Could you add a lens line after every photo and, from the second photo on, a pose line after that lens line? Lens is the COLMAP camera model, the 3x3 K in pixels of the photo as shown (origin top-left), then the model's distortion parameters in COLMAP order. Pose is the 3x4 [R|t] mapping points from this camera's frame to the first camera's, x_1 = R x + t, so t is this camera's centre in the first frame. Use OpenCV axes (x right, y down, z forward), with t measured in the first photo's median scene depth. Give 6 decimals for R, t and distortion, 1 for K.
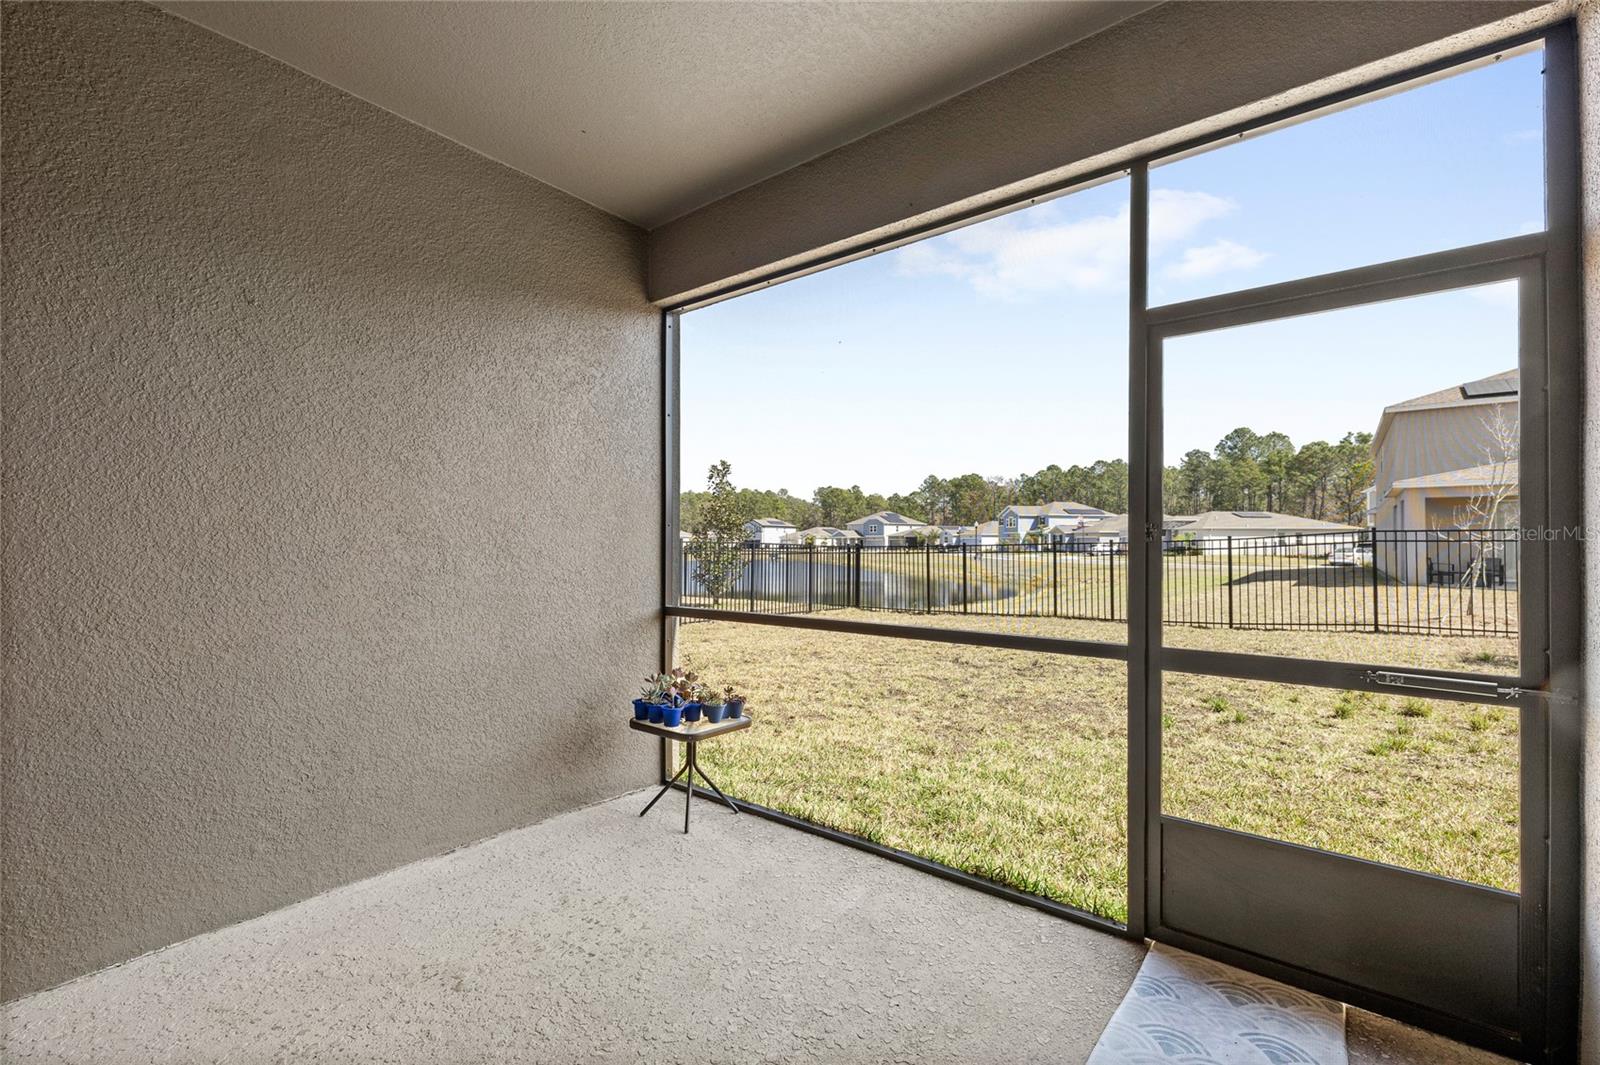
lens RADIAL K [[680.0, 0, 806.7], [0, 680.0, 537.2], [0, 0, 1]] dist [-0.002655, 0.000136]
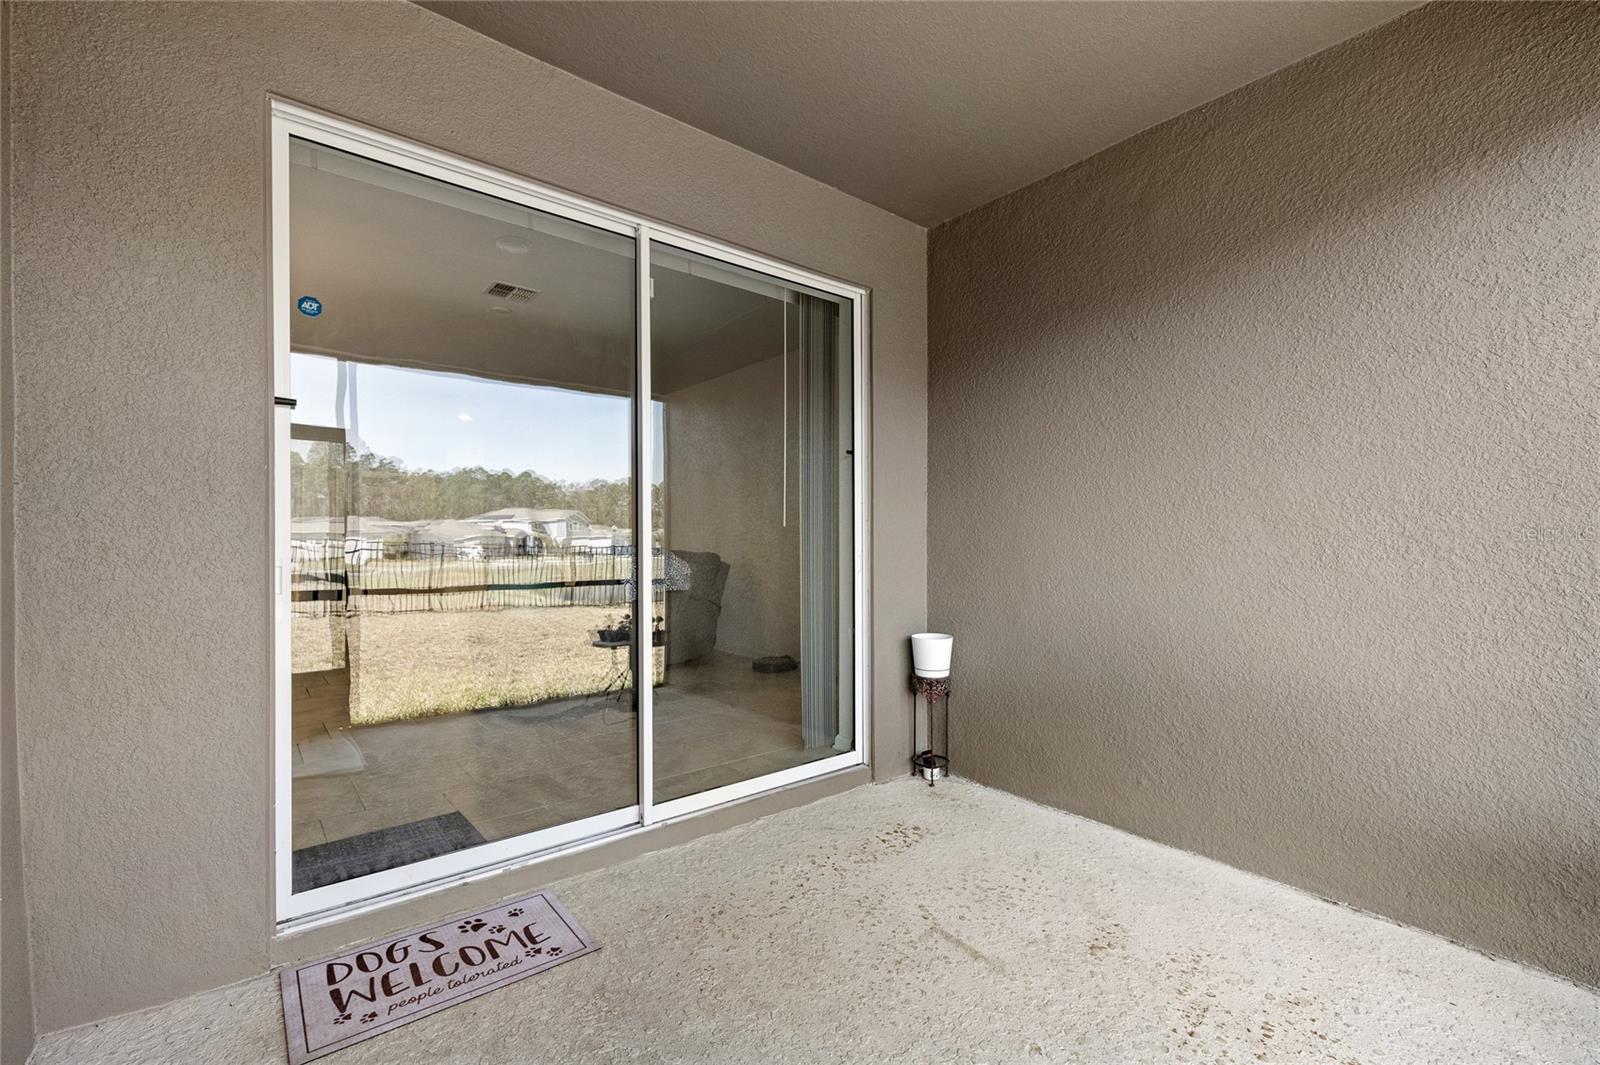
lens RADIAL K [[675.5, 0, 794.2], [0, 675.5, 537.1], [0, 0, 1]] dist [-0.001368, 0.000020]
pose [[-0.217081, 0.004715, -0.976142, 0.374915], [0.021342, 0.999772, 0.000083, 0.000892], [0.975920, -0.020815, -0.217132, 0.476292]]
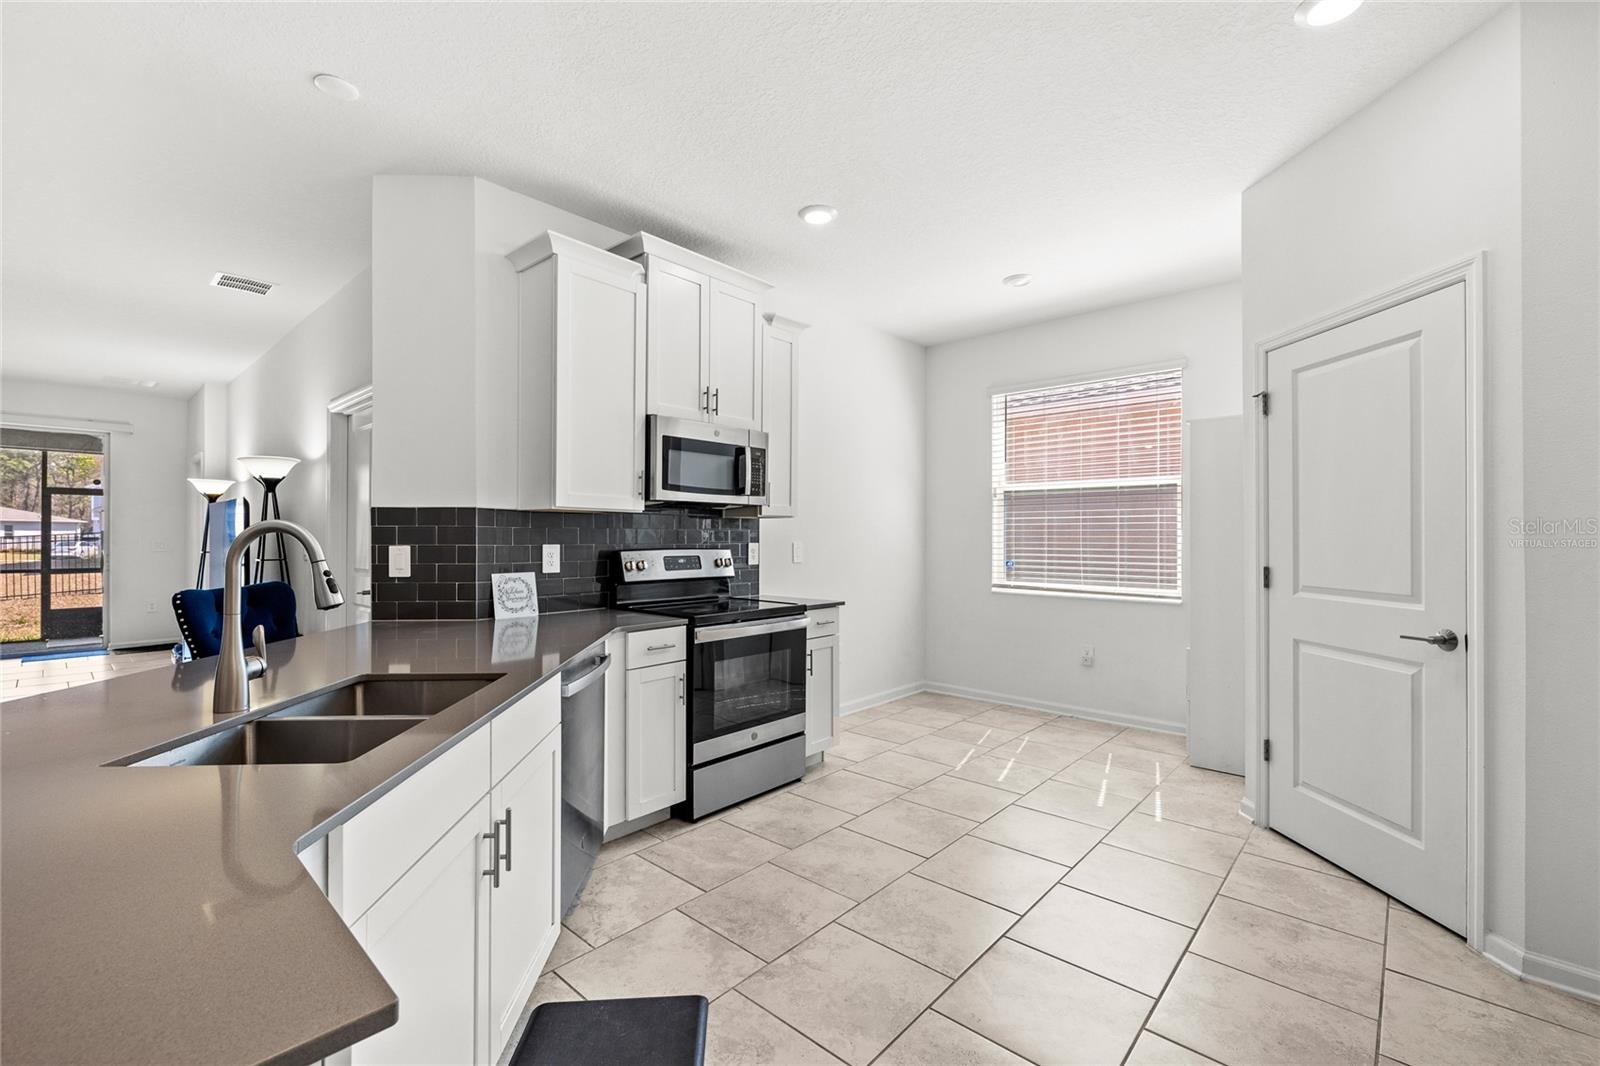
lens RADIAL K [[675.5, 0, 794.2], [0, 675.5, 537.6], [0, 0, 1]] dist [-0.001368, 0.000020]
pose [[0.072823, -0.001558, 0.997344, -0.854034], [-0.010357, 0.999944, 0.002318, -0.022353], [-0.997291, -0.010499, 0.072803, -1.004166]]
